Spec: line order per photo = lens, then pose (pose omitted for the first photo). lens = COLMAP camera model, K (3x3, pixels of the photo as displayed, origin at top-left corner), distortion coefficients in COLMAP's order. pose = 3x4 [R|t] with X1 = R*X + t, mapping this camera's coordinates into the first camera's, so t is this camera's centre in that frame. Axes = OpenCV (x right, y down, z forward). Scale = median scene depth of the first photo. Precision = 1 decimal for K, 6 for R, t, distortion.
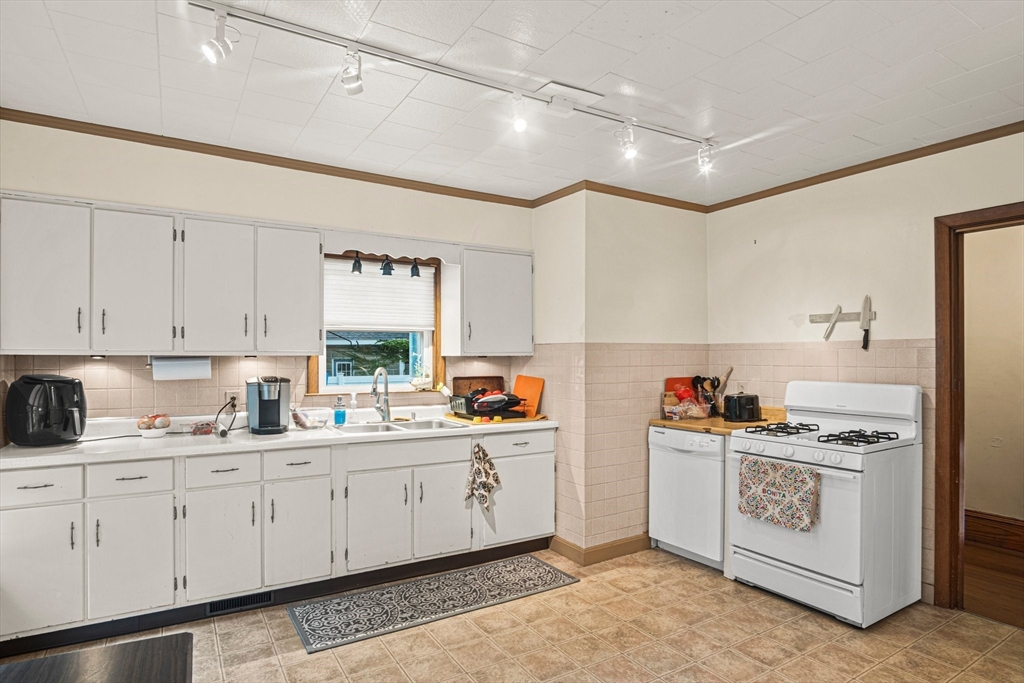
lens RADIAL K [[562.5, 0, 512.2], [0, 562.5, 357.5], [0, 0, 1]] dist [-0.032492, 0.005555]
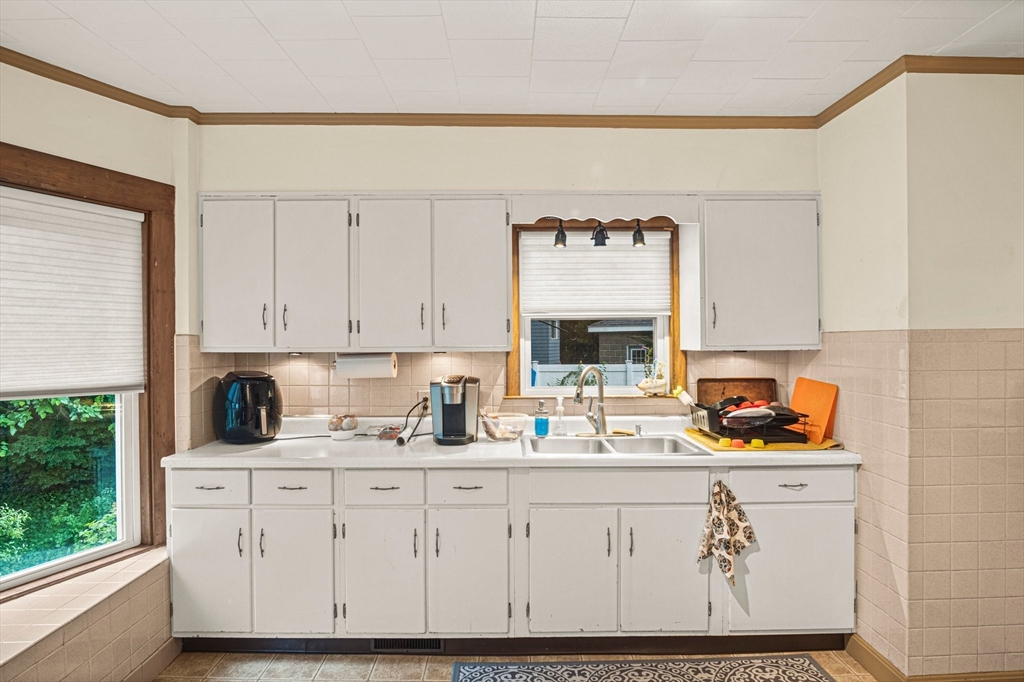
lens RADIAL K [[562.5, 0, 509.7], [0, 562.5, 340.5], [0, 0, 1]] dist [-0.032492, 0.005555]
pose [[0.856772, -0.006442, -0.515655, 0.075330], [0.004559, 0.999978, -0.004918, -0.014899], [0.515675, 0.001863, 0.856782, 0.301883]]
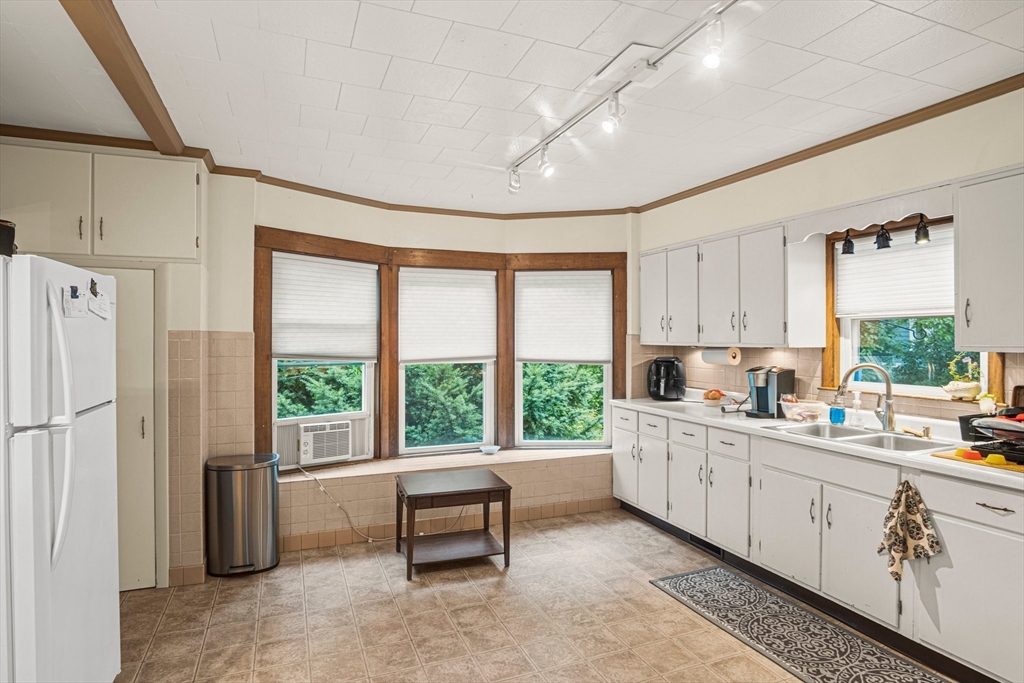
lens RADIAL K [[562.5, 0, 520.5], [0, 562.5, 341.0], [0, 0, 1]] dist [-0.032492, 0.005555]
pose [[-0.150721, 0.003807, -0.988569, 0.703148], [-0.003511, 0.999984, 0.004386, -0.018023], [0.988570, 0.004132, -0.150705, 0.668593]]
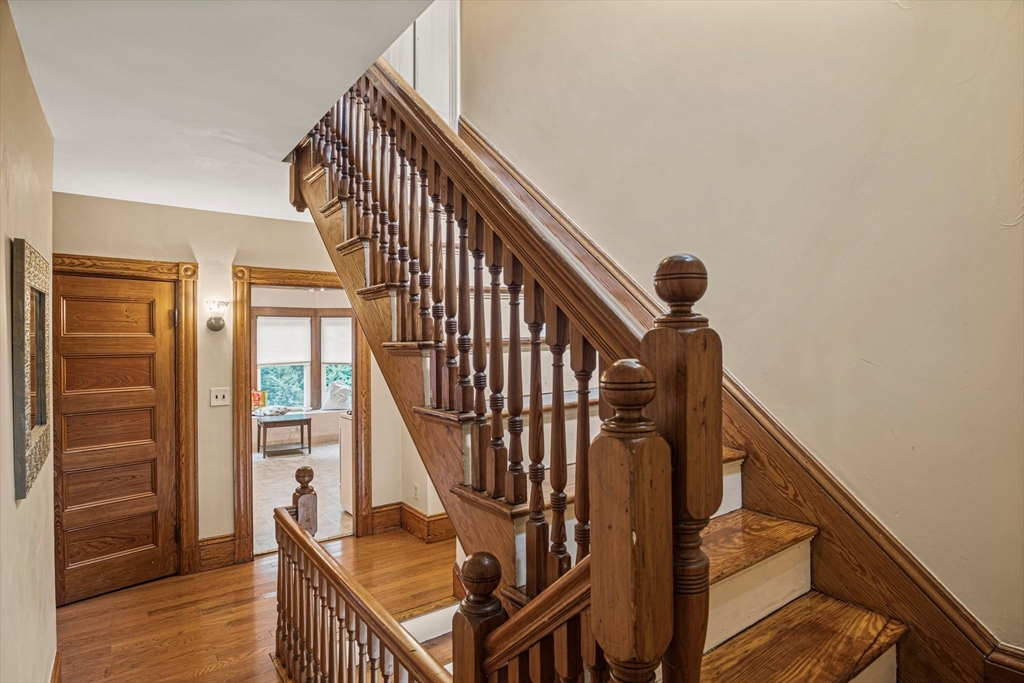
lens RADIAL K [[562.5, 0, 517.9], [0, 562.5, 341.1], [0, 0, 1]] dist [-0.032492, 0.005555]
pose [[0.085956, -0.001315, -0.996298, 2.054088], [0.003627, 0.999993, -0.001007, -0.064014], [0.996292, -0.003527, 0.085961, 1.142936]]
